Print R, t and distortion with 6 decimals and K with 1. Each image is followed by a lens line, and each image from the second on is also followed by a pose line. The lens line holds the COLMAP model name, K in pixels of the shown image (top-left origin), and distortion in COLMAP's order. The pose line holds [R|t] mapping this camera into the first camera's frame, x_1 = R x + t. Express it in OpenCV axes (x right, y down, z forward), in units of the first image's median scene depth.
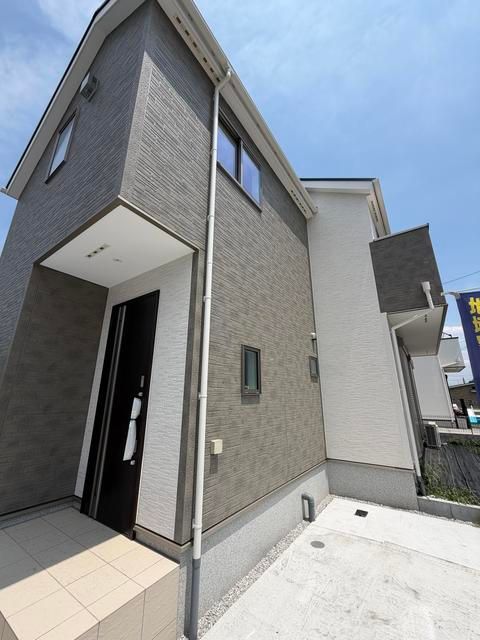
lens RADIAL K [[255.3, 0, 240.6], [0, 255.3, 317.8], [0, 0, 1]] dist [0.001973, -0.001016]
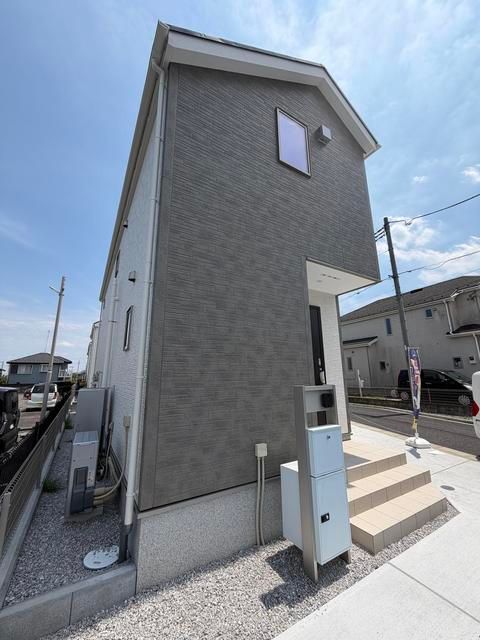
lens RADIAL K [[255.3, 0, 239.1], [0, 255.3, 321.3], [0, 0, 1]] dist [0.001973, -0.001016]
pose [[0.405942, 0.189514, 0.894033, -1.847310], [-0.253572, 0.963210, -0.089041, 0.237753], [-0.878016, -0.190557, 0.439062, 0.672447]]
